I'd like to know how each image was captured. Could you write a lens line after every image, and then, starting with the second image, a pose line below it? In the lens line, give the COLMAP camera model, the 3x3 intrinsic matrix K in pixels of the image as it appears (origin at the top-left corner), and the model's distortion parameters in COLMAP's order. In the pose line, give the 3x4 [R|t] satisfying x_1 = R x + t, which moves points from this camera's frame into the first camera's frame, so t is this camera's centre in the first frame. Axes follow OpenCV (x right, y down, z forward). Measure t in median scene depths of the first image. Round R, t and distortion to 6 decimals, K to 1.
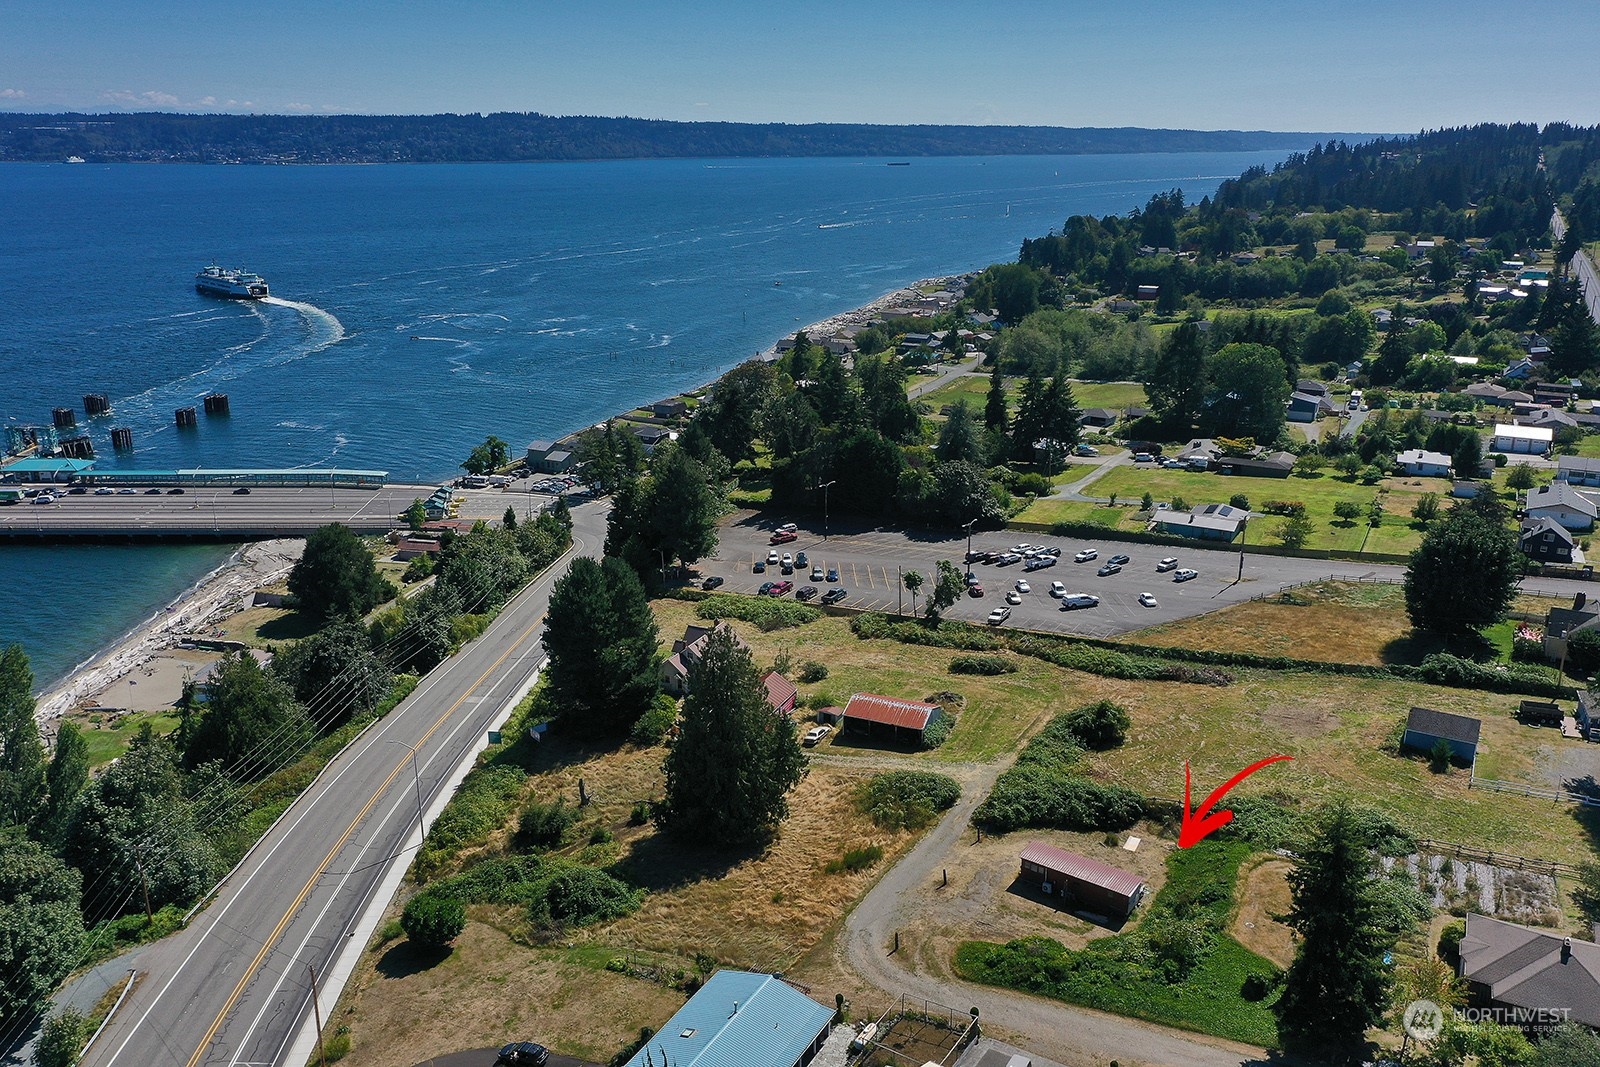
lens RADIAL K [[1275.9, 0, 800.0], [0, 1275.9, 533.5], [0, 0, 1]] dist [0.013779, 0.003960]
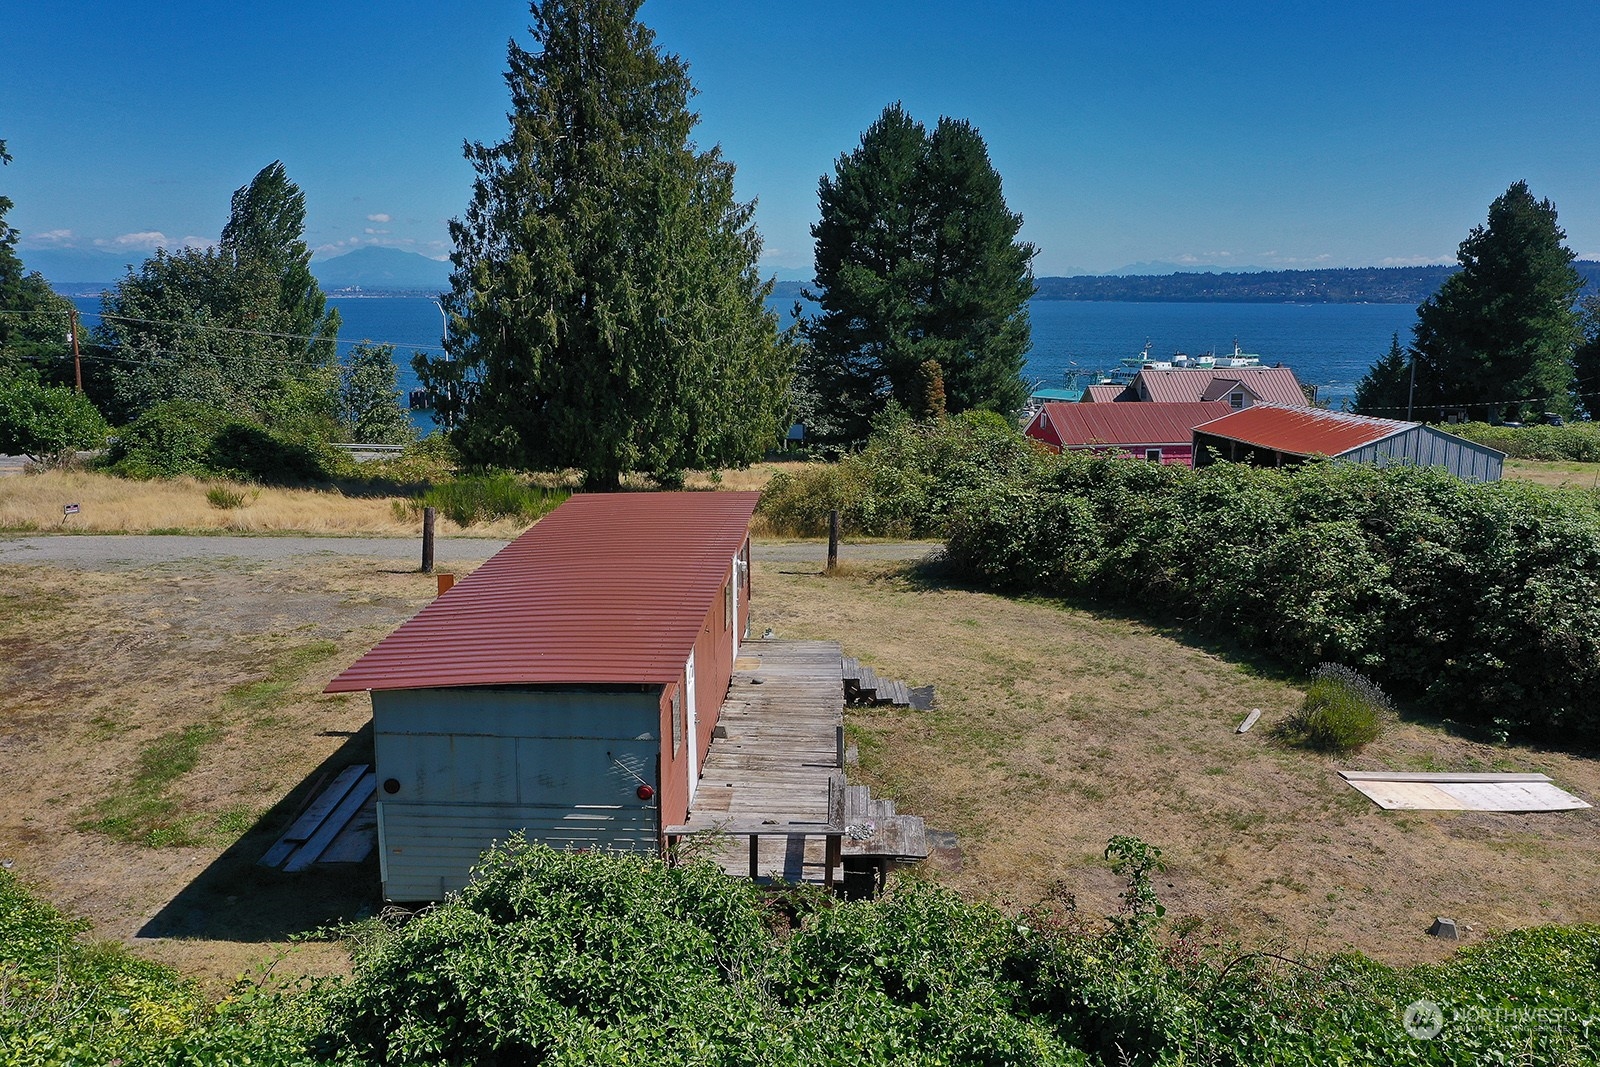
lens RADIAL K [[1275.9, 0, 800.0], [0, 1275.9, 533.5], [0, 0, 1]] dist [0.013779, 0.003960]
pose [[0.544728, 0.155153, -0.824135, 0.321591], [-0.252762, 0.967411, 0.015058, 0.228645], [0.799614, 0.200107, 0.566193, 0.853167]]
